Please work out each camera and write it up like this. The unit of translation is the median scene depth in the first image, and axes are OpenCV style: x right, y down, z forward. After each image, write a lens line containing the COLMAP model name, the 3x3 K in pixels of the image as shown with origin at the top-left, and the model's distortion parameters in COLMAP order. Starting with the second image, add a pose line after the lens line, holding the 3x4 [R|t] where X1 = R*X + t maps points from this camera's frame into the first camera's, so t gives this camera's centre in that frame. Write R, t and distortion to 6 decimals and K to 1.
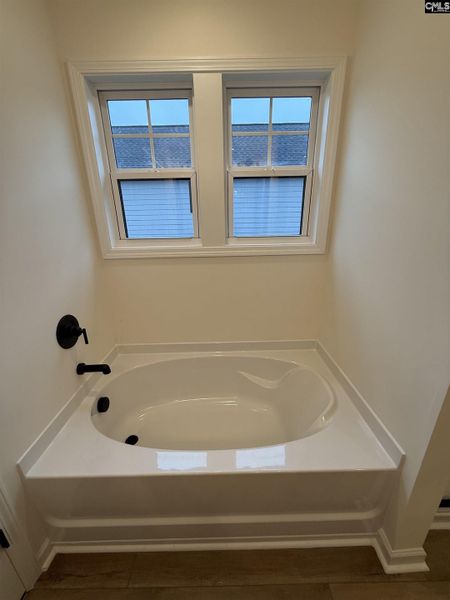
lens RADIAL K [[237.5, 0, 225.0], [0, 237.5, 300.0], [0, 0, 1]] dist [0.000475, -0.000189]
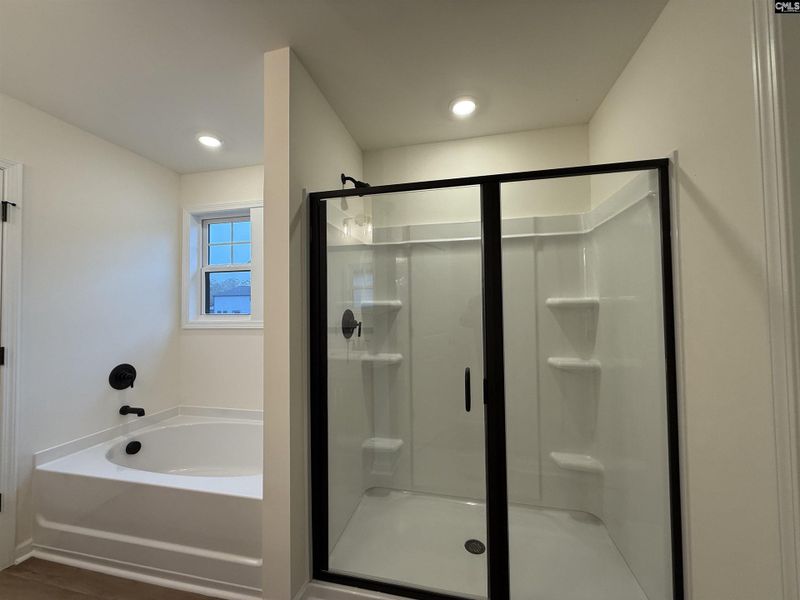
lens RADIAL K [[316.7, 0, 398.4], [0, 316.7, 300.7], [0, 0, 1]] dist [0.000475, -0.000189]
pose [[0.972326, 0.003189, -0.233605, 1.179089], [-0.083424, 0.938724, -0.334421, 0.184408], [0.218224, 0.344655, 0.913012, -0.409686]]
